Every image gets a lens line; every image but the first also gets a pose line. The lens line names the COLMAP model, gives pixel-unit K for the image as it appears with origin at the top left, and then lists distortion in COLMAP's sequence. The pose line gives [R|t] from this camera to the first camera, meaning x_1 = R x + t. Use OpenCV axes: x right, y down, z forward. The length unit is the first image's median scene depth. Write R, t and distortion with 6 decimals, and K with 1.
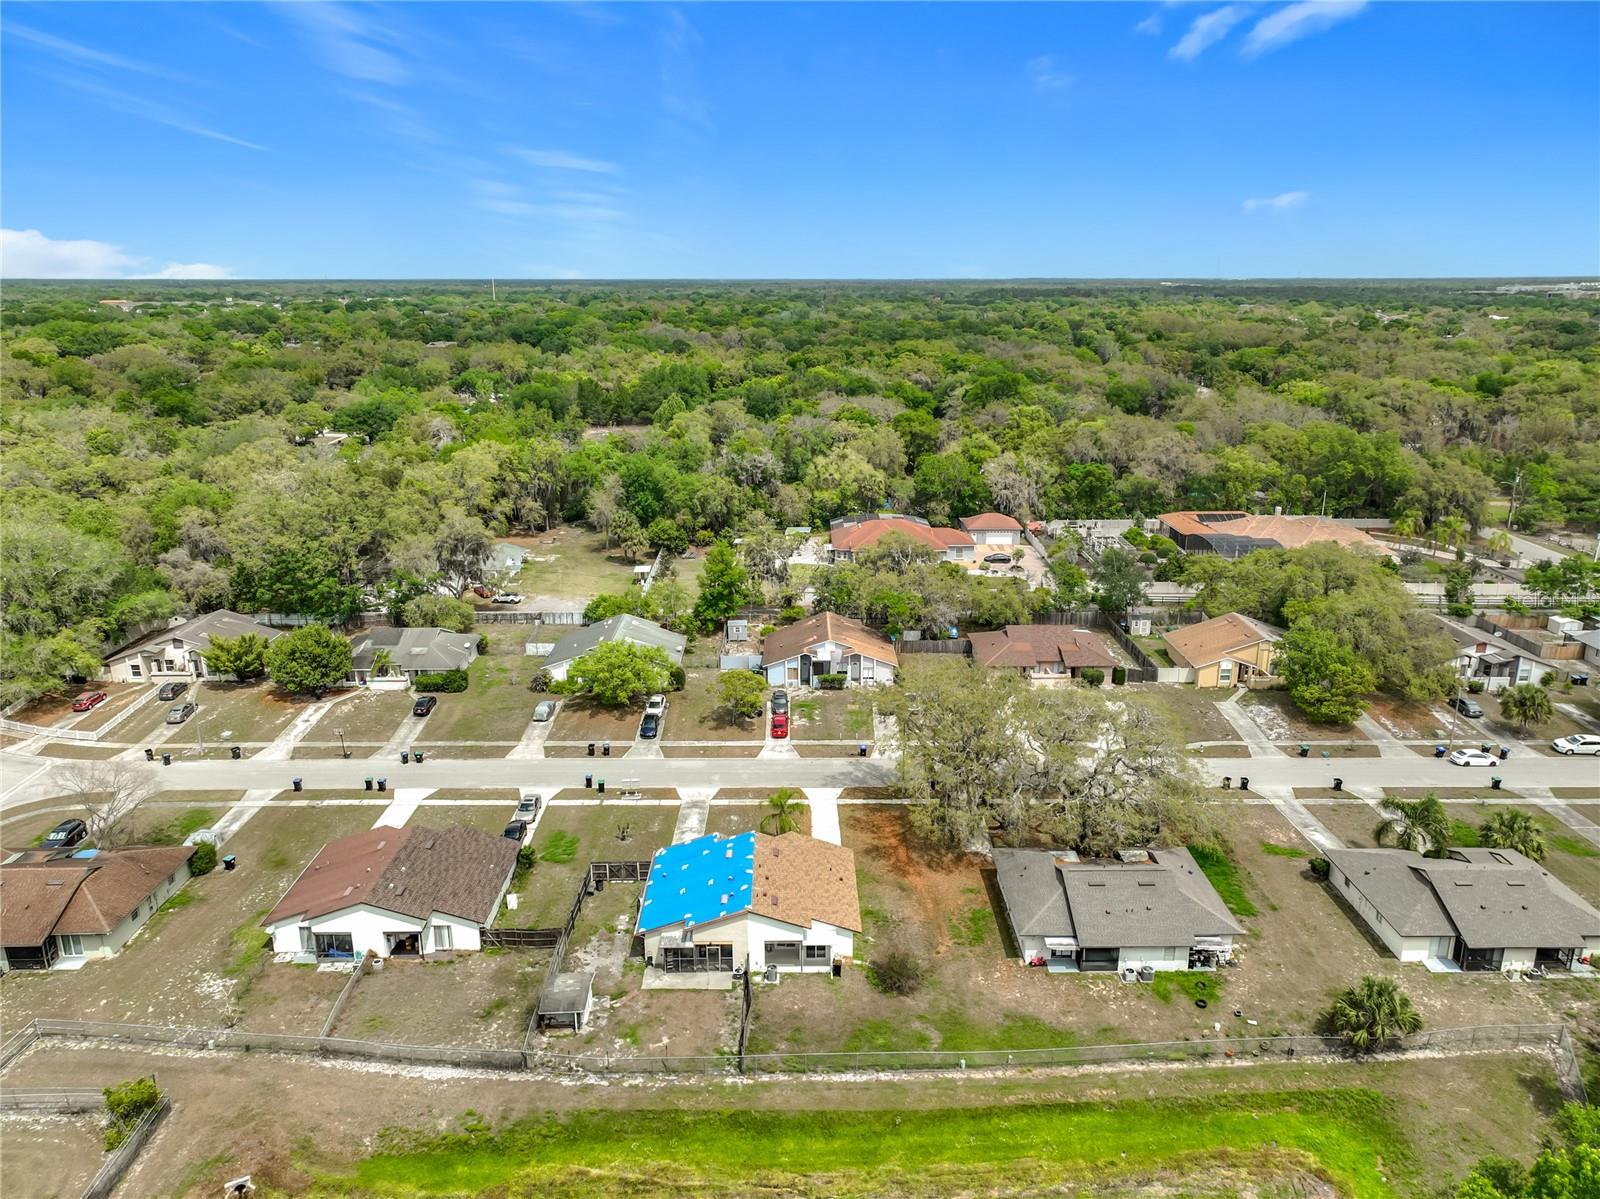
lens RADIAL K [[1116.2, 0, 806.3], [0, 1116.2, 598.9], [0, 0, 1]] dist [0.005404, 0.008220]
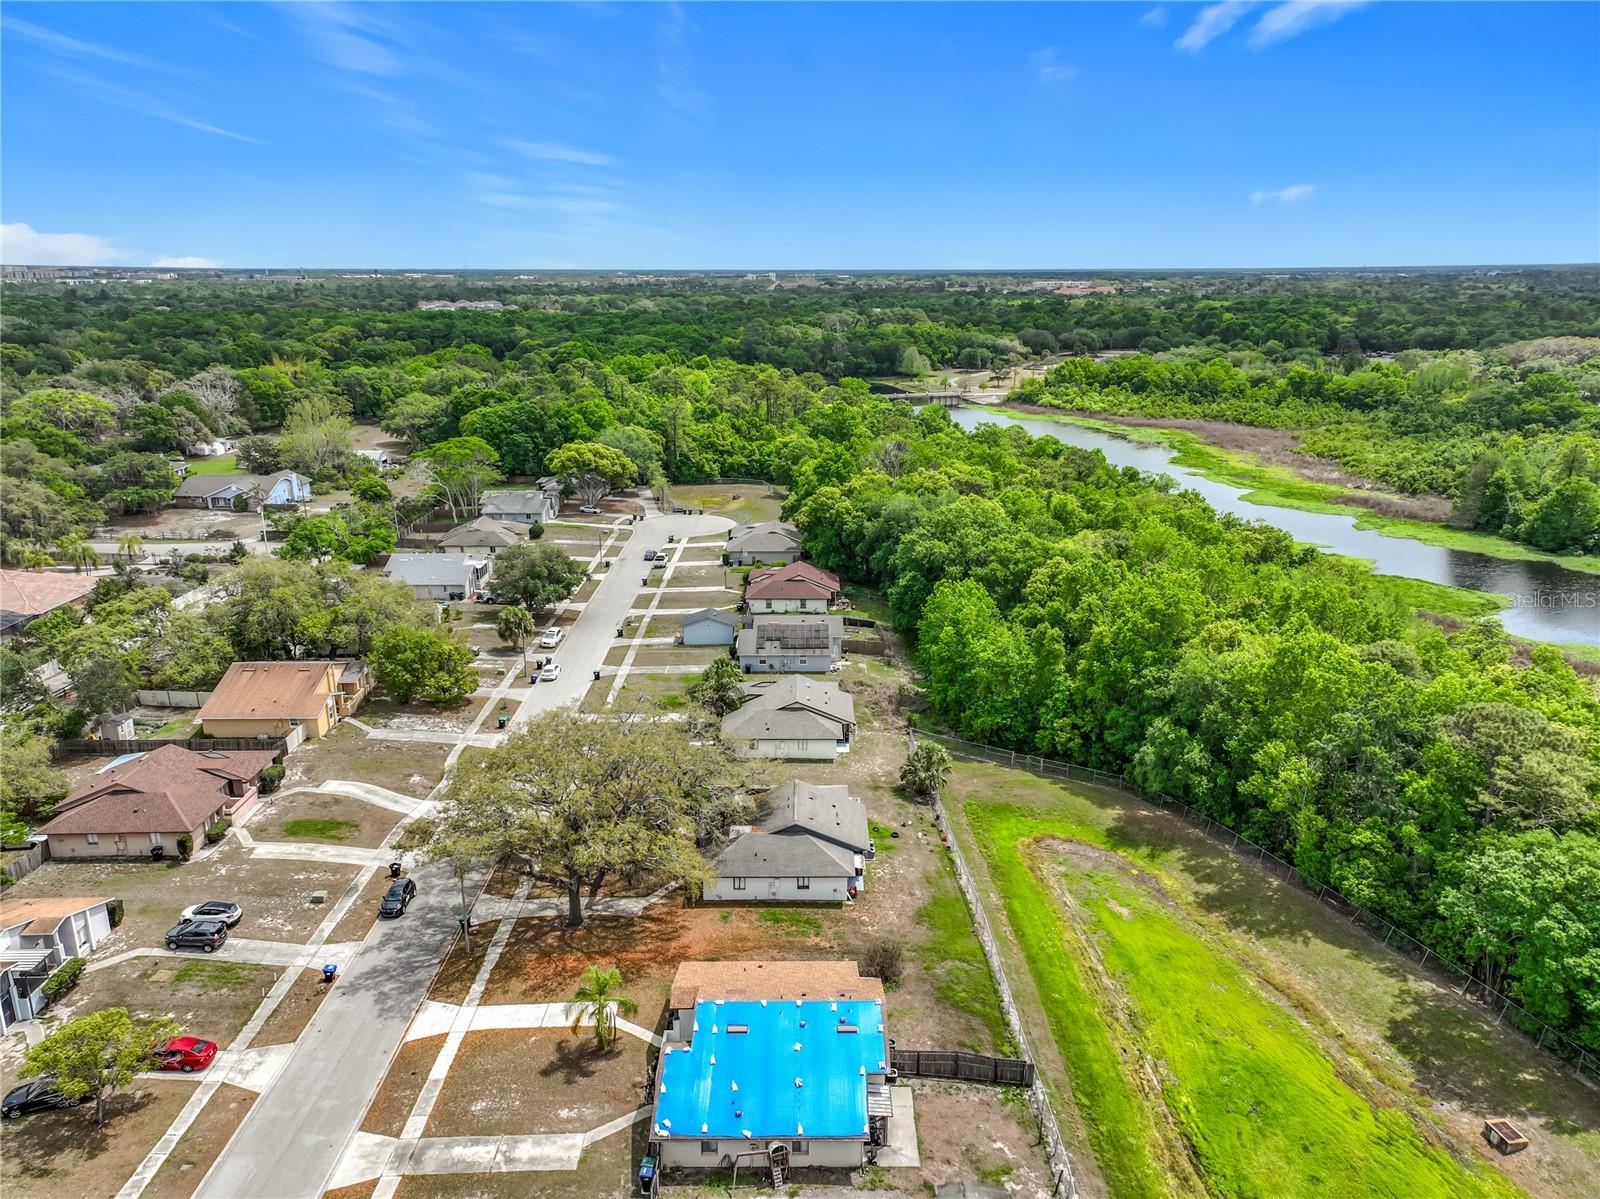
lens RADIAL K [[1113.6, 0, 800.0], [0, 1113.6, 599.5], [0, 0, 1]] dist [0.031993, 0.003627]
pose [[0.016373, -0.284236, 0.958615, -0.868656], [0.279771, 0.921749, 0.268527, -0.289199], [-0.959927, 0.263796, 0.094613, 0.964237]]
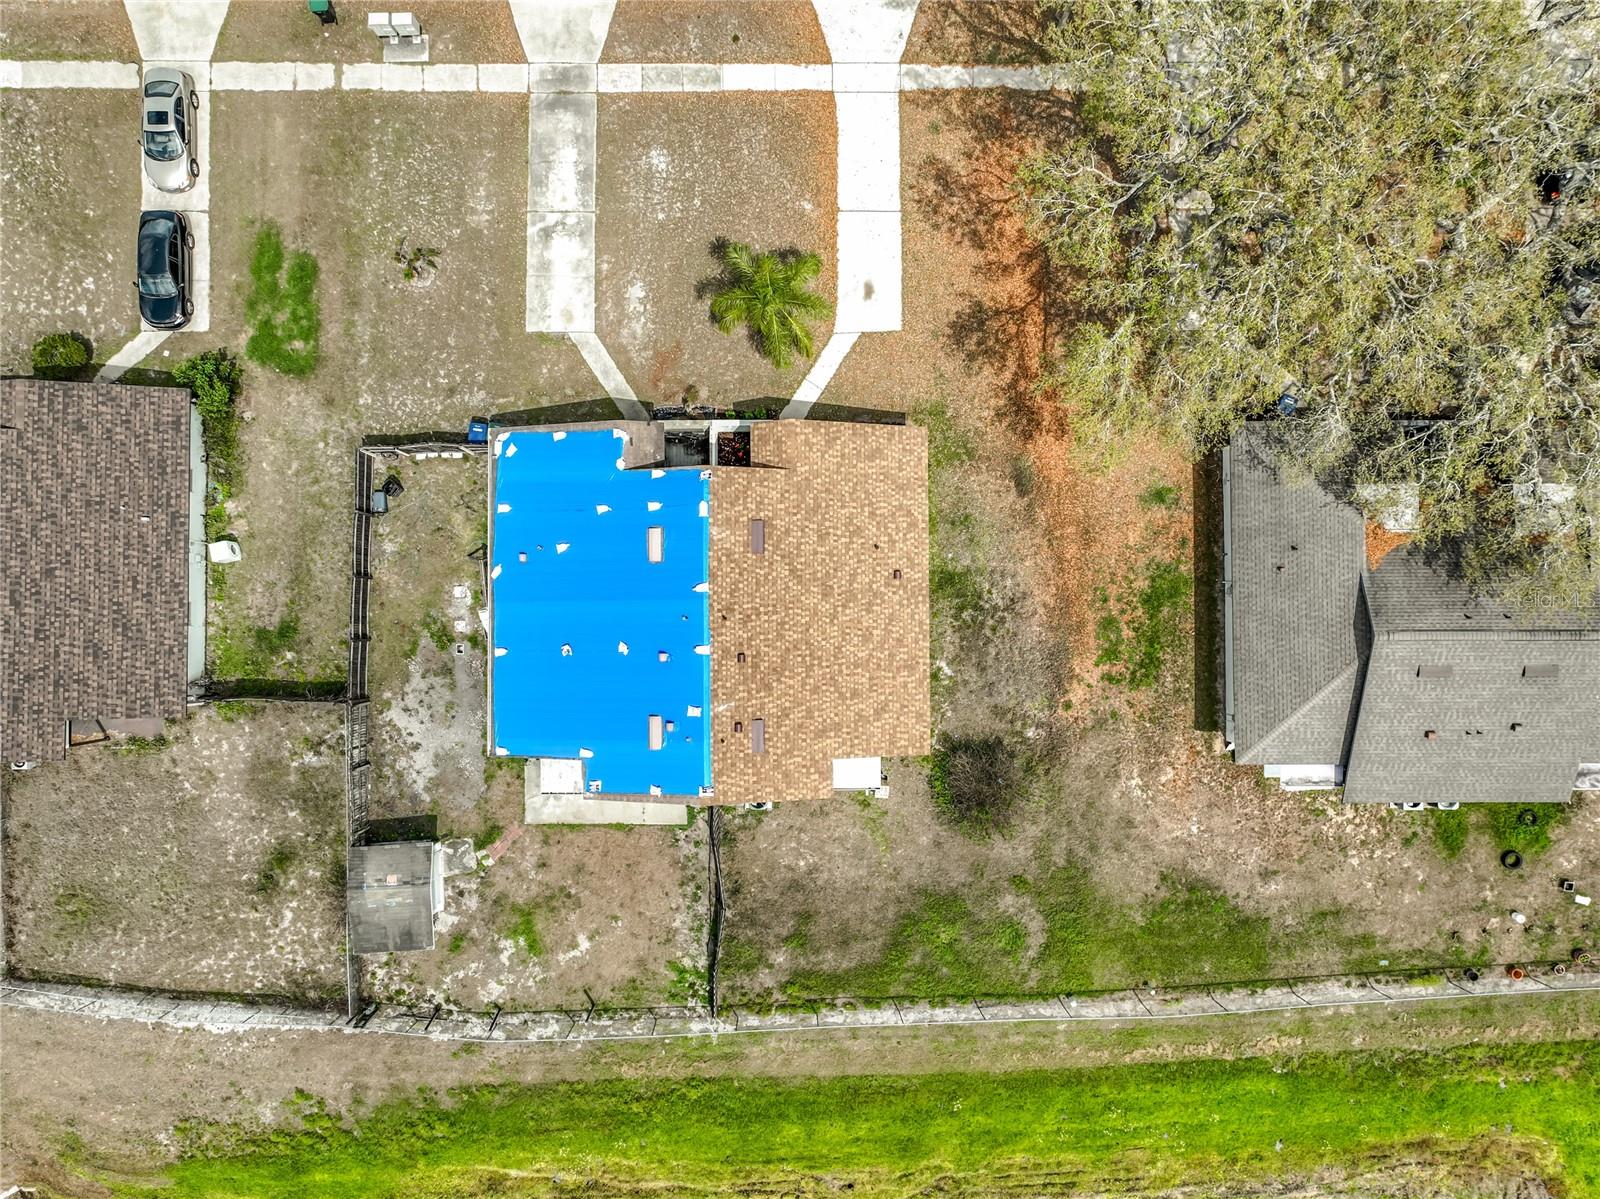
lens RADIAL K [[1116.2, 0, 806.3], [0, 1116.2, 598.9], [0, 0, 1]] dist [0.005404, 0.008220]
pose [[0.999949, 0.008881, 0.004818, -0.011696], [-0.007286, 0.303465, 0.952815, -0.234355], [0.007000, -0.952801, 0.303514, 1.006926]]
